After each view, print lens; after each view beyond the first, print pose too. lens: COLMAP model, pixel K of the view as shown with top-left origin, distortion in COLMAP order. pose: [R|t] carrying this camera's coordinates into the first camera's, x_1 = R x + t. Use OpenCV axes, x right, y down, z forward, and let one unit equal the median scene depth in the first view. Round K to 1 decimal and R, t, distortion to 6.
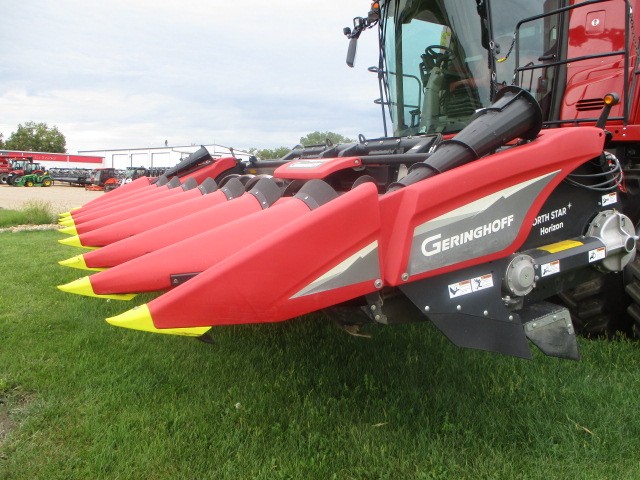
lens RADIAL K [[570.1, 0, 320.0], [0, 570.1, 240.0], [0, 0, 1]] dist [-0.089936, 0.002259]
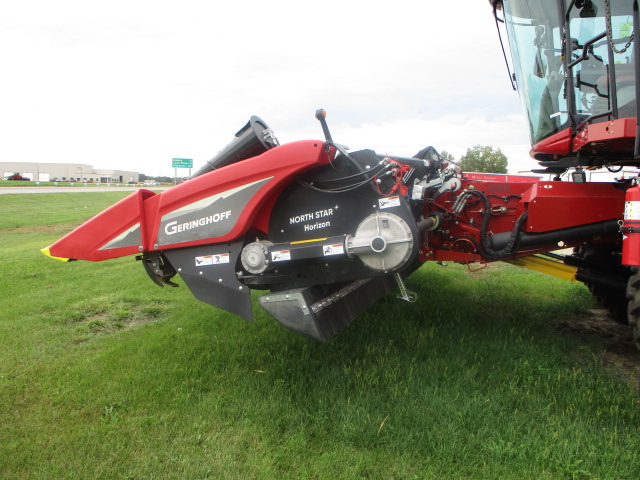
lens RADIAL K [[570.1, 0, 320.0], [0, 570.1, 240.0], [0, 0, 1]] dist [-0.089936, 0.002259]
pose [[0.679149, 0.052568, -0.732116, 1.456786], [-0.078524, 0.996911, -0.001262, 0.010946], [0.729788, 0.058346, 0.681179, 0.209472]]
